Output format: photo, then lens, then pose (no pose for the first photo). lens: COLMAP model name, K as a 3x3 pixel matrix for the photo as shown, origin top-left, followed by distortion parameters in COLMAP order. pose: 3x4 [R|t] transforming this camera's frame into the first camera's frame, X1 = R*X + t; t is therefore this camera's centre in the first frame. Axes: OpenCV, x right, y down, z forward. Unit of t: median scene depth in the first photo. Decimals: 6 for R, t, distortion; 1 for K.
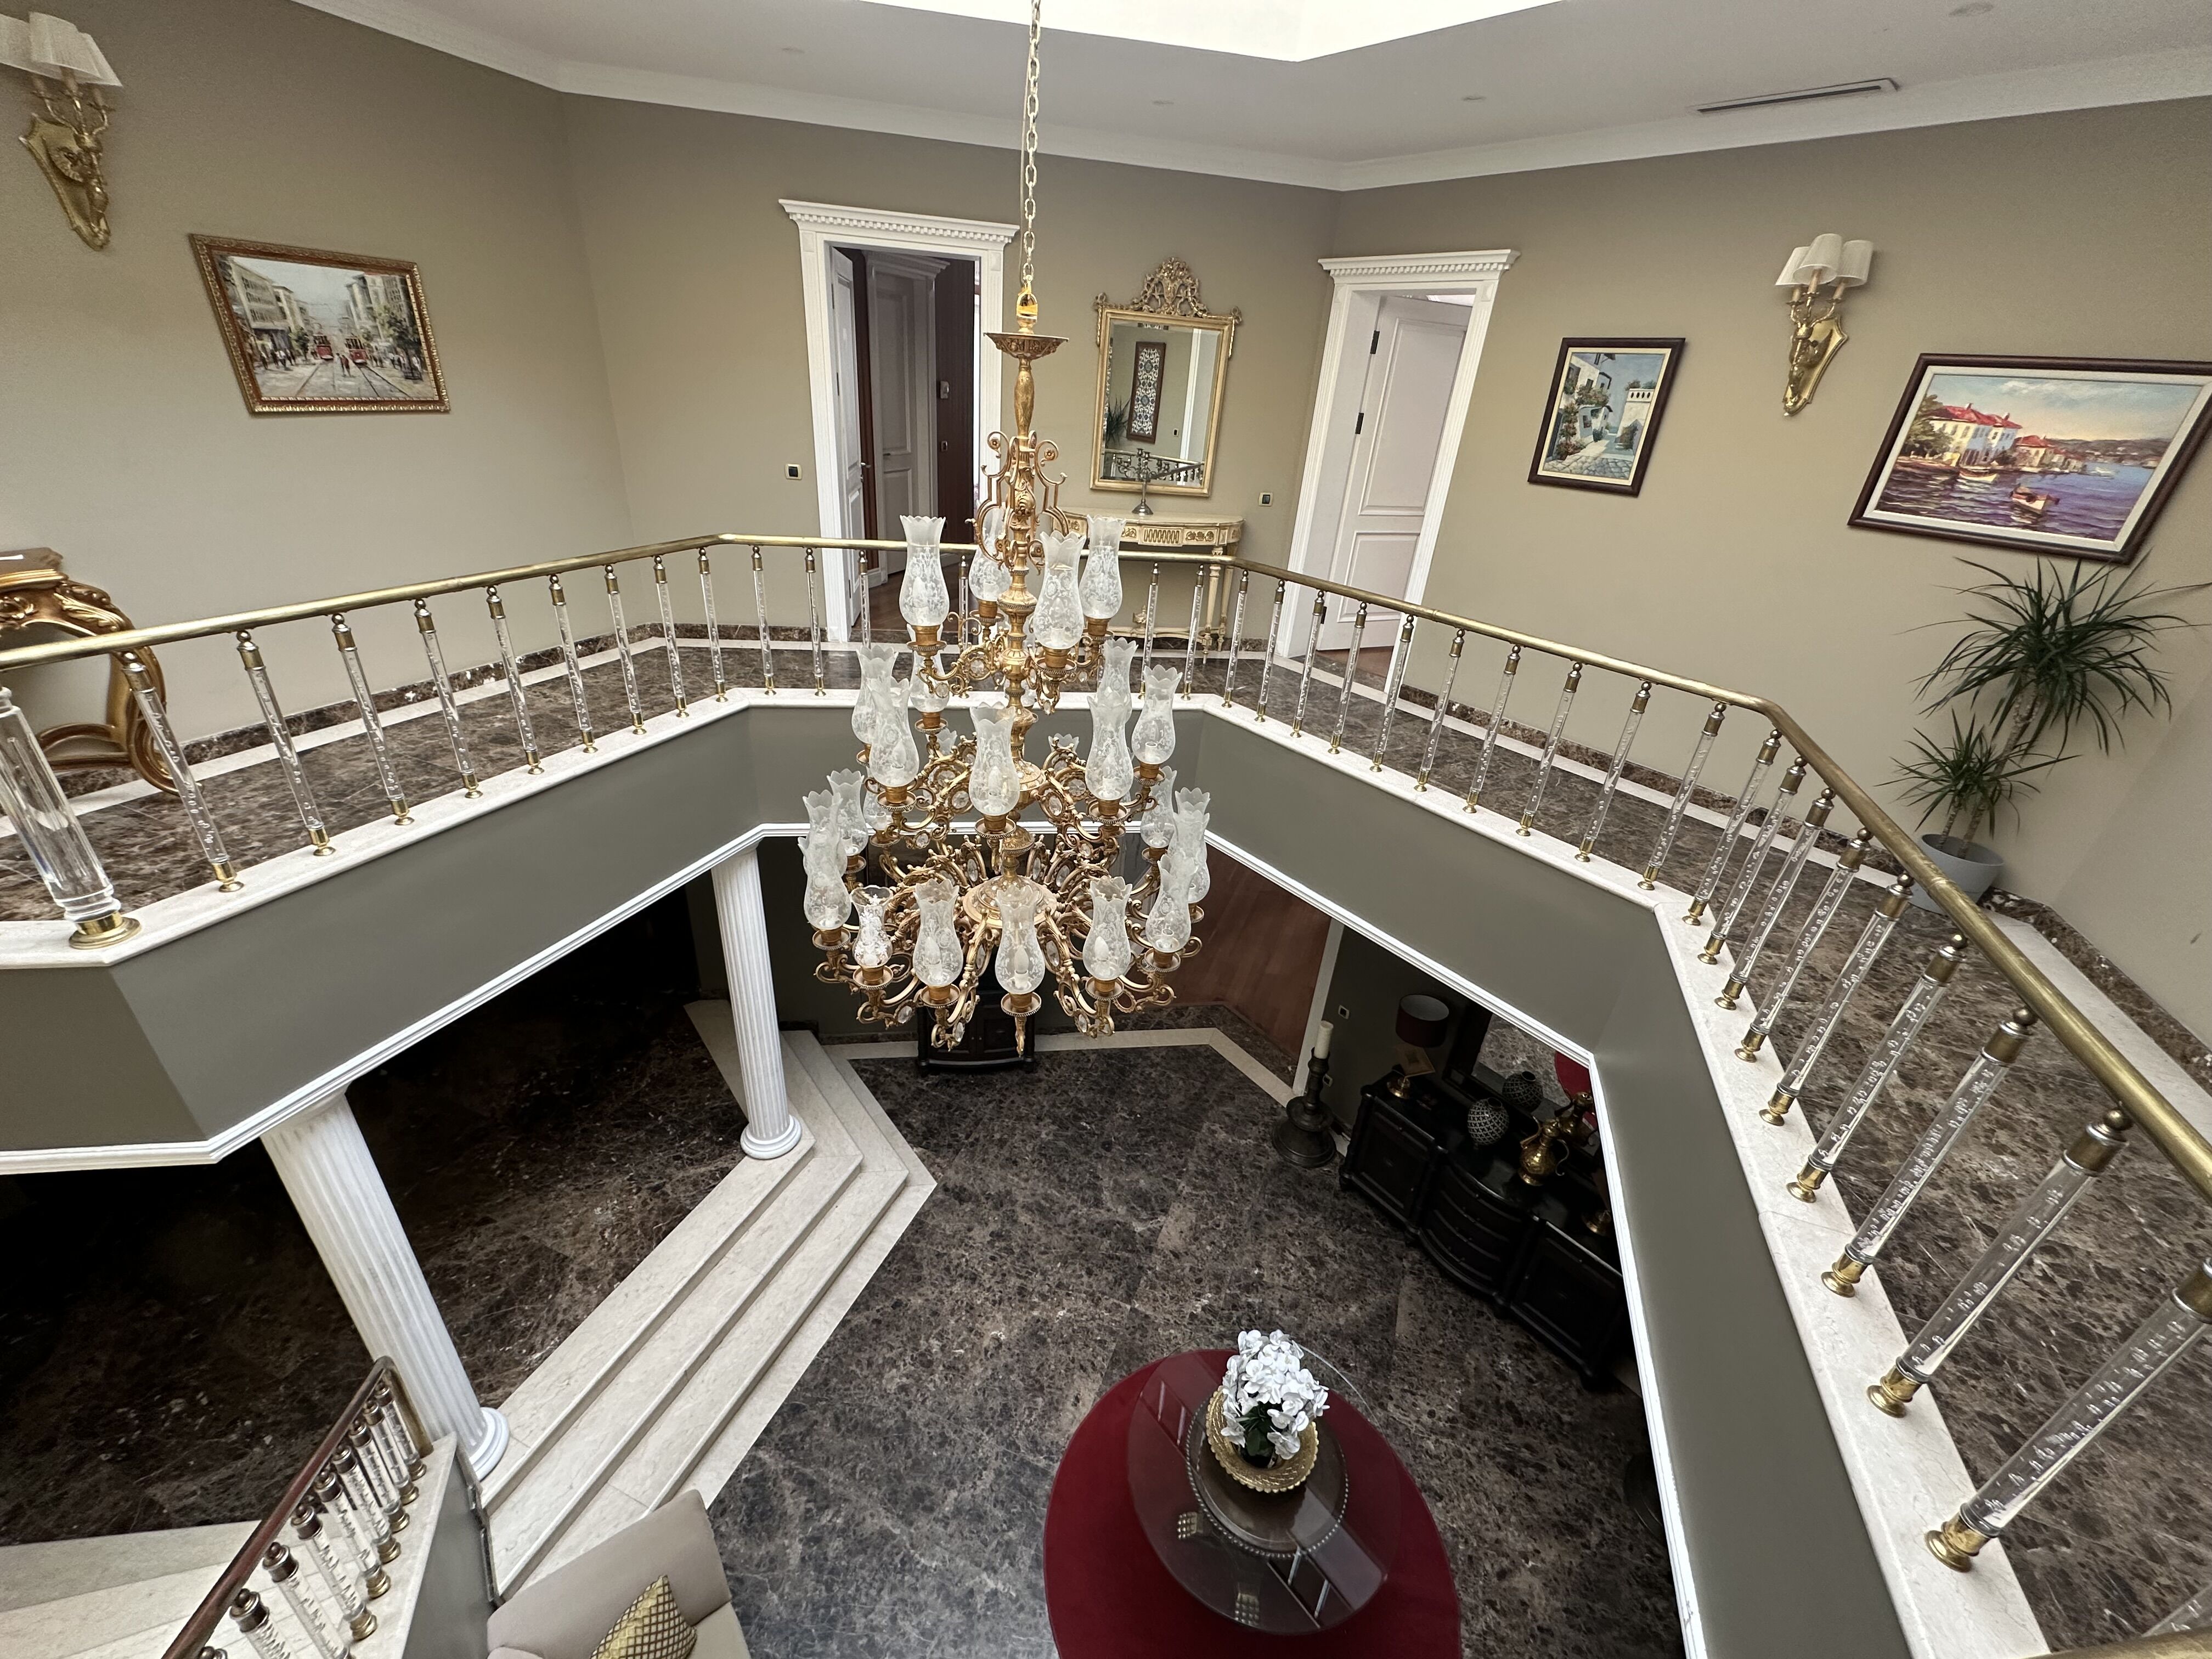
lens RADIAL K [[875.9, 0, 1102.7], [0, 875.9, 835.8], [0, 0, 1]] dist [-0.002625, 0.000565]
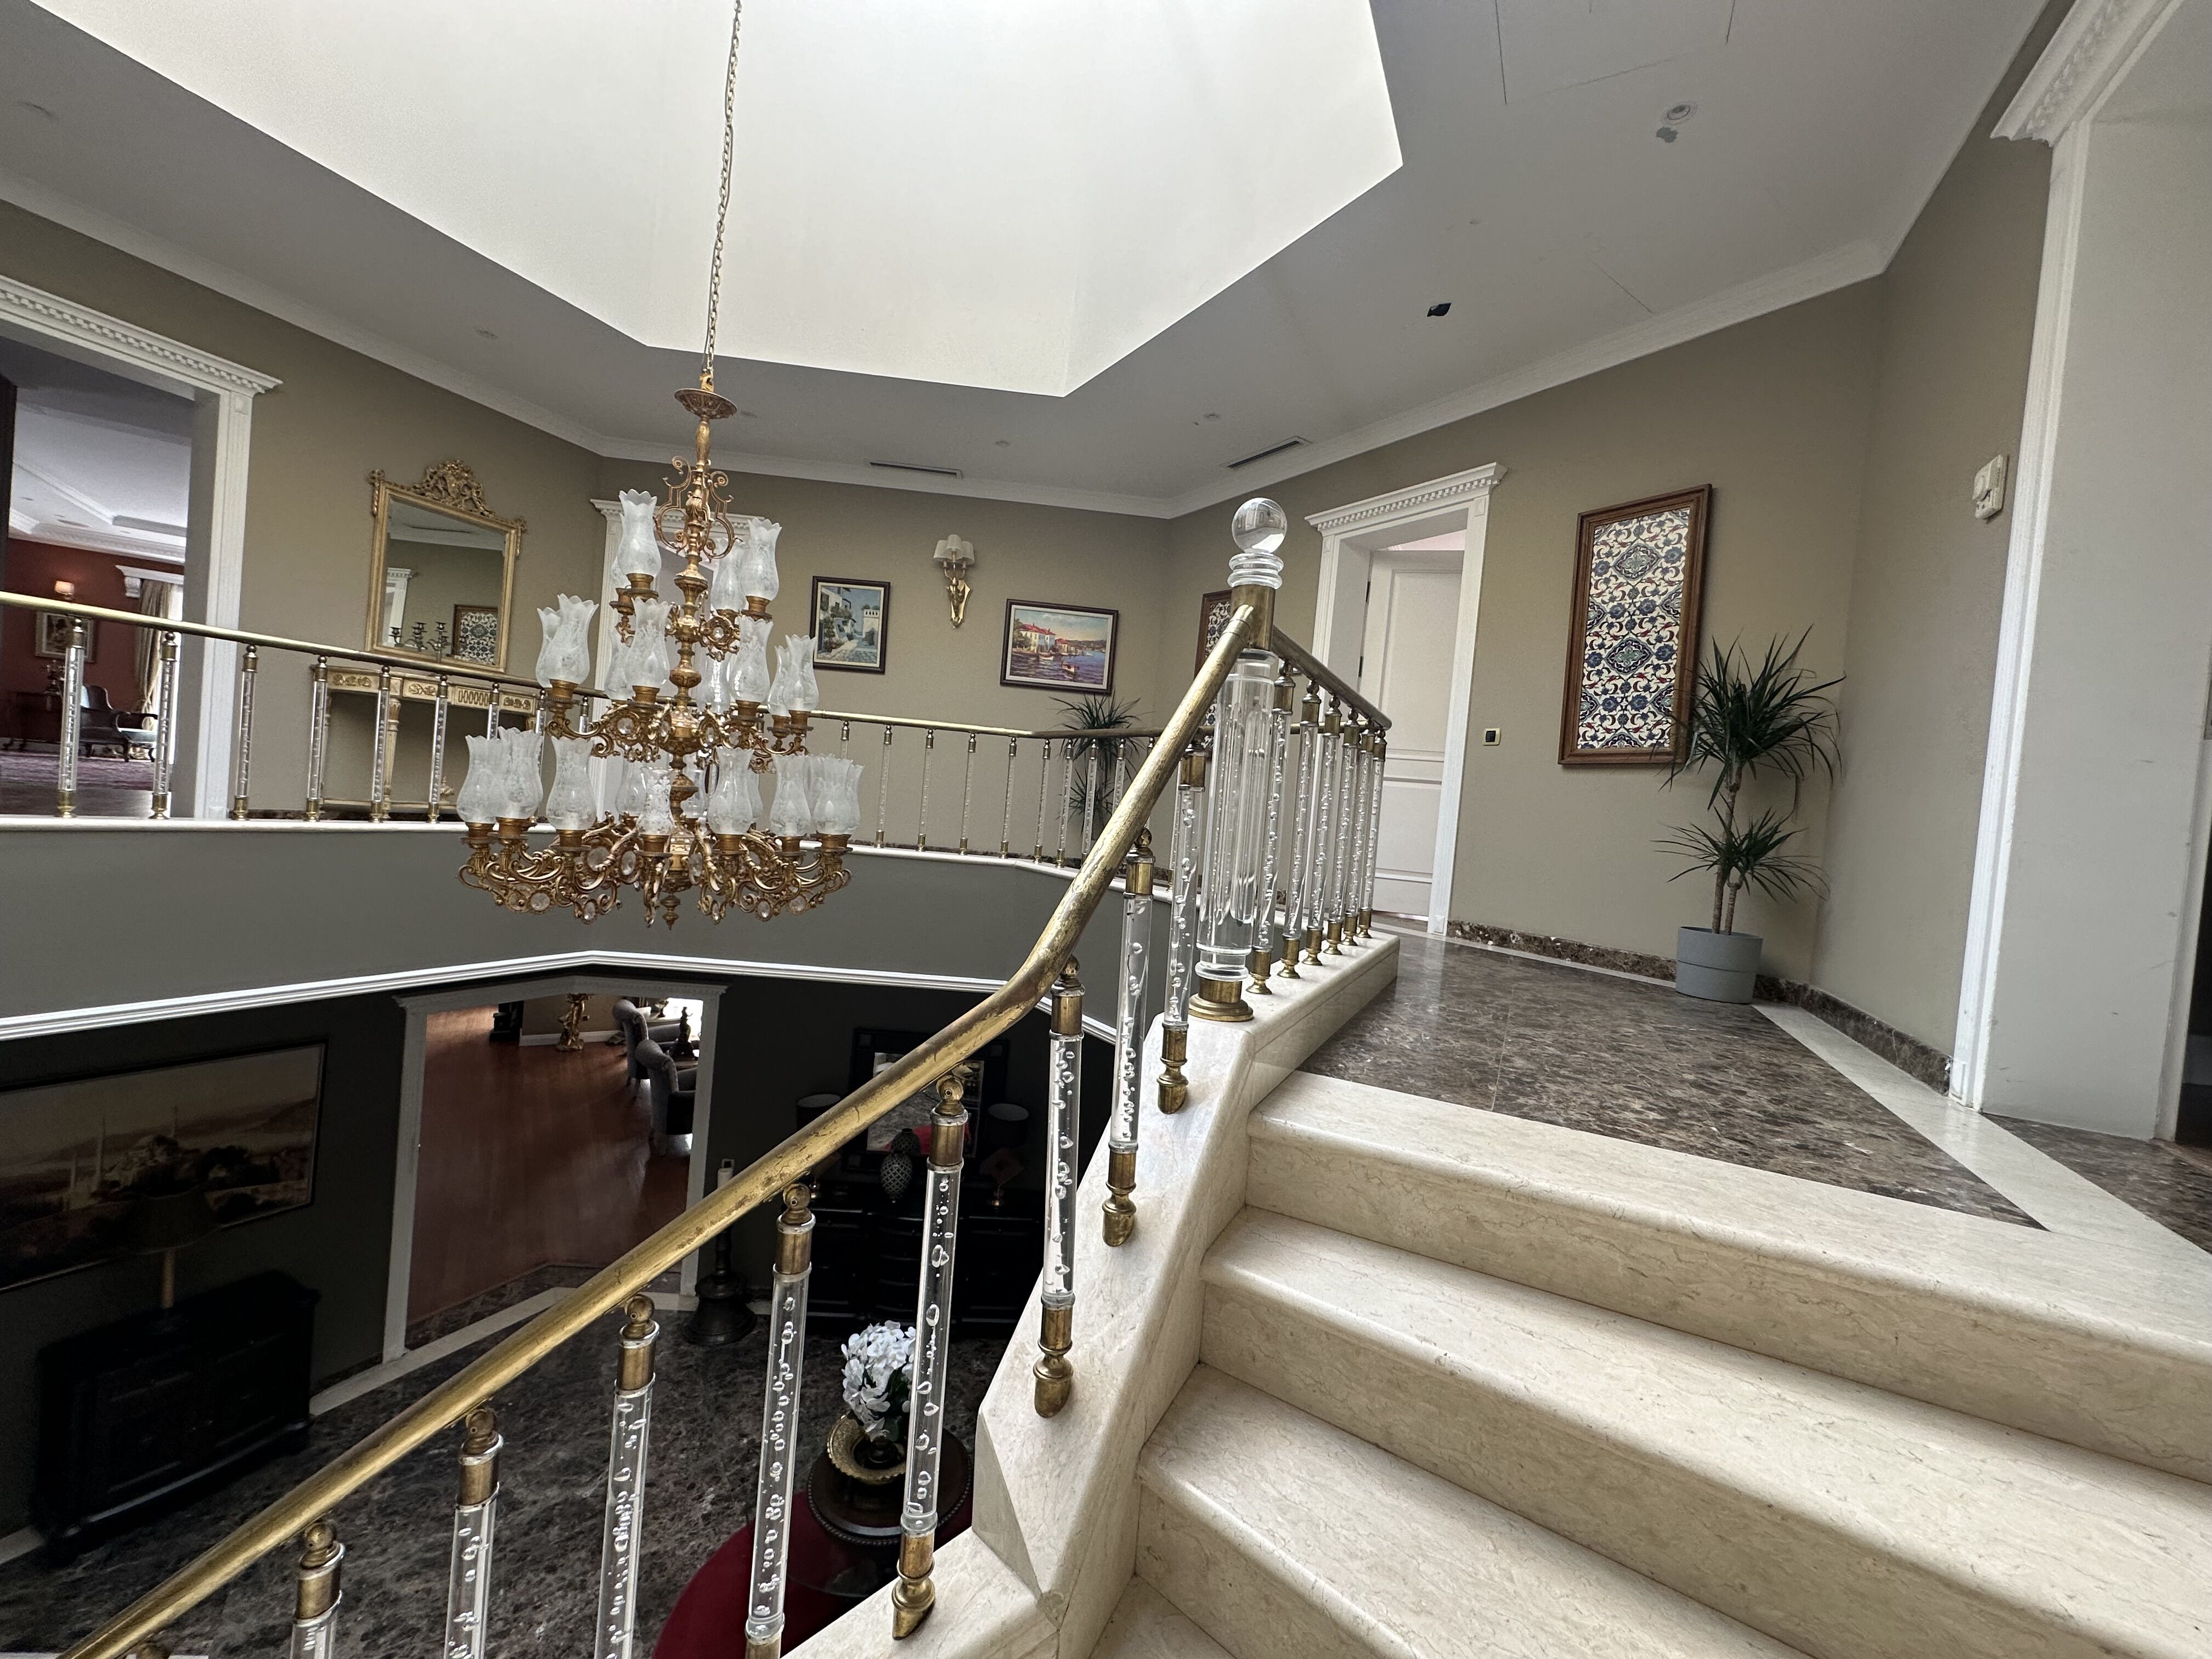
lens RADIAL K [[875.9, 0, 1102.7], [0, 875.9, 835.8], [0, 0, 1]] dist [-0.002625, 0.000565]
pose [[0.570917, -0.051795, 0.819372, -0.514993], [0.338734, 0.923966, -0.177614, 0.321895], [-0.747872, 0.378952, 0.545052, -0.021639]]
